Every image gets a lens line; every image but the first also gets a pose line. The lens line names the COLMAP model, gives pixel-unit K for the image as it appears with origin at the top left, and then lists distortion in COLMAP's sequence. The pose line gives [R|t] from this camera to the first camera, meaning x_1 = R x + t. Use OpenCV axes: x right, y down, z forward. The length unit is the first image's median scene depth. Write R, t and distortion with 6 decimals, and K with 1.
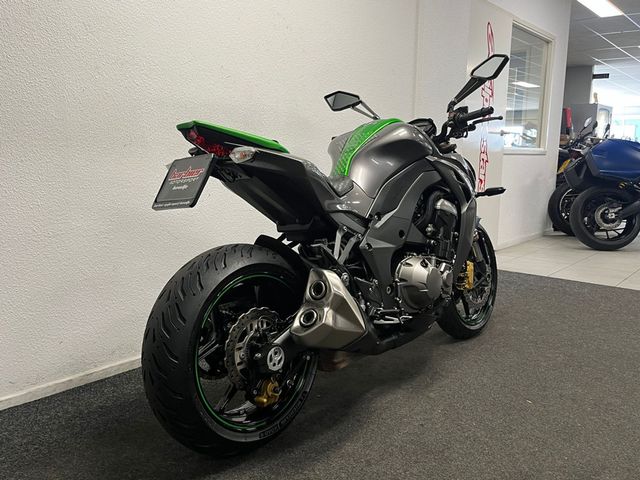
lens RADIAL K [[541.7, 0, 320.1], [0, 541.7, 240.3], [0, 0, 1]] dist [0.004099, 0.000412]
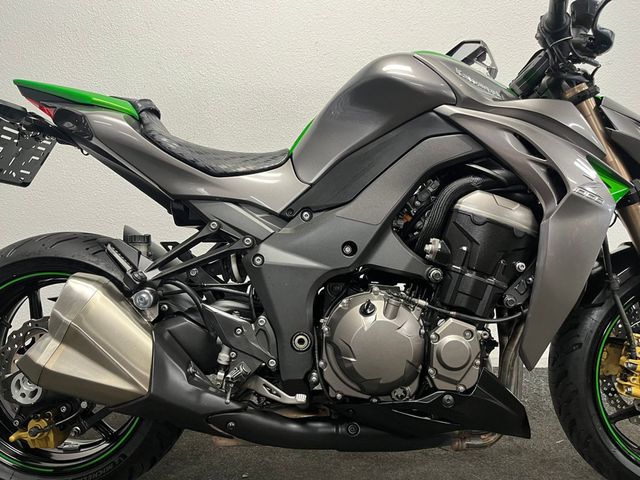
lens RADIAL K [[478.5, 0, 319.9], [0, 478.5, 240.7], [0, 0, 1]] dist [-0.031399, -0.009207]
pose [[0.655935, 0.070442, -0.751523, 0.472026], [-0.096389, 0.995302, 0.009163, -0.020663], [0.748637, 0.066428, 0.659643, 0.618896]]
